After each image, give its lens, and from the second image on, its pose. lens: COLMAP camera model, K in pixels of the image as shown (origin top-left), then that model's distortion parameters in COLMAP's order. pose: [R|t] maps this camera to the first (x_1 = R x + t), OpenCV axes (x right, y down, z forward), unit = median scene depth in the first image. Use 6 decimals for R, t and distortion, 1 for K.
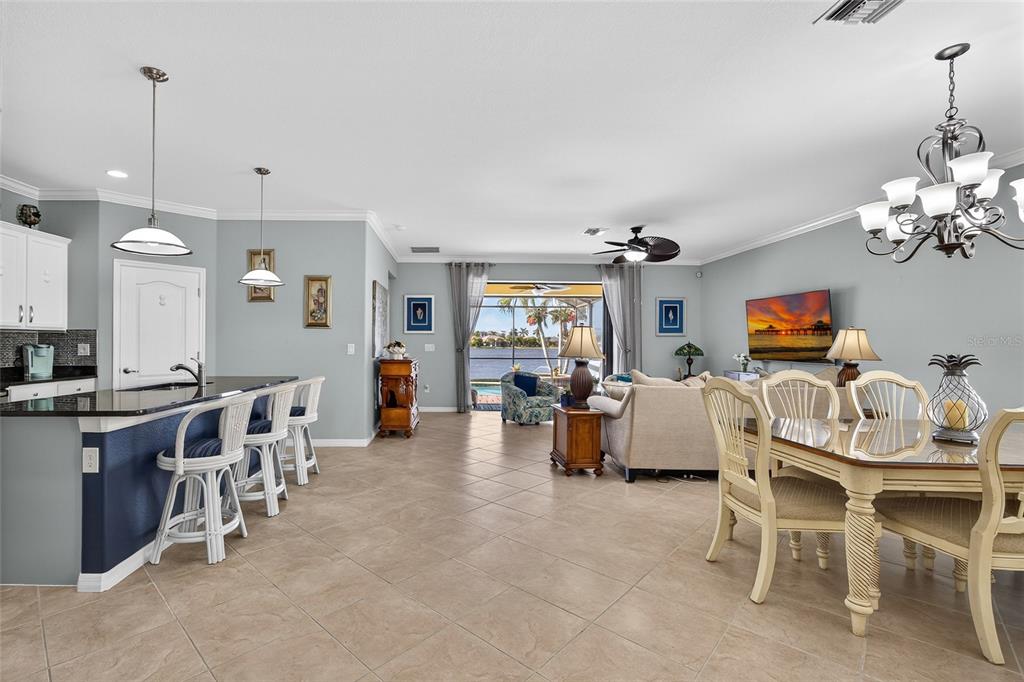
lens RADIAL K [[467.5, 0, 438.2], [0, 467.5, 341.3], [0, 0, 1]] dist [-0.001586, 0.000951]
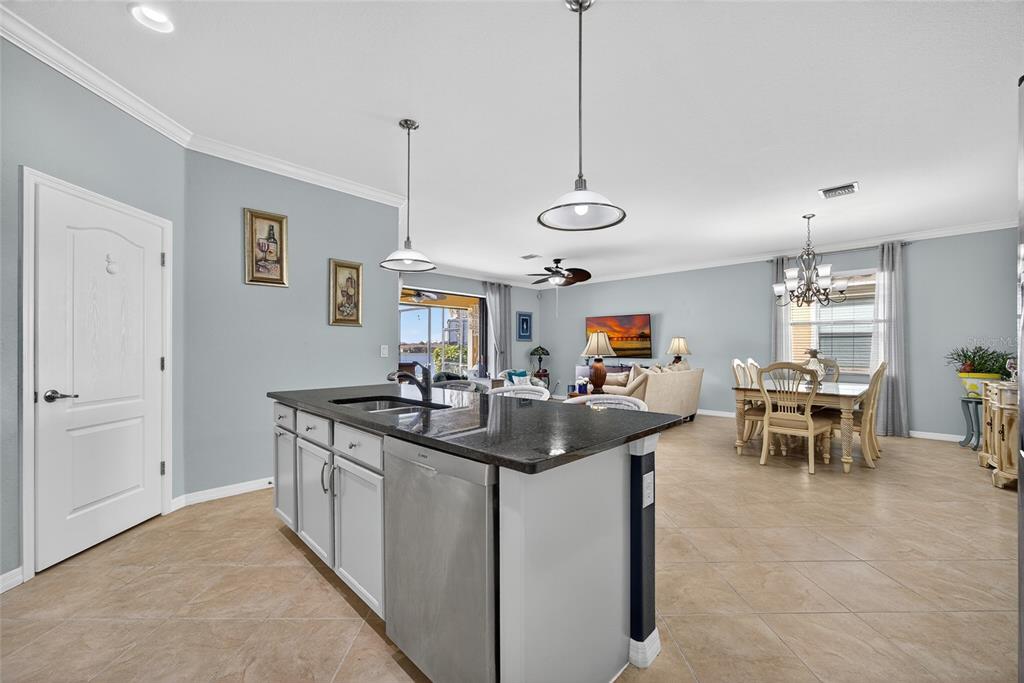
lens RADIAL K [[424.5, 0, 519.7], [0, 424.5, 348.9], [0, 0, 1]] dist [0.008386, 0.000644]
pose [[0.666149, -0.004618, 0.745805, -0.671722], [-0.000260, 0.999979, 0.006425, 0.006700], [-0.745819, -0.004474, 0.666134, 0.321319]]
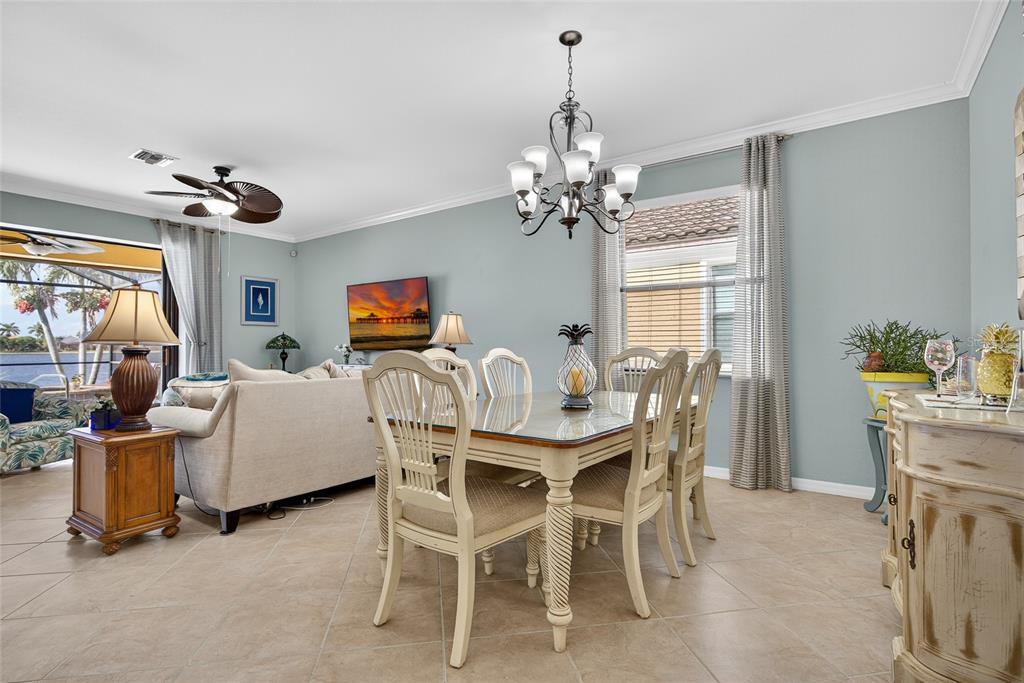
lens RADIAL K [[505.8, 0, 529.1], [0, 505.8, 342.4], [0, 0, 1]] dist [-0.016953, 0.003318]
pose [[0.551714, -0.000408, 0.834033, 0.049755], [0.003084, 0.999994, -0.001550, 0.032827], [-0.834028, 0.003427, 0.551712, 0.219197]]
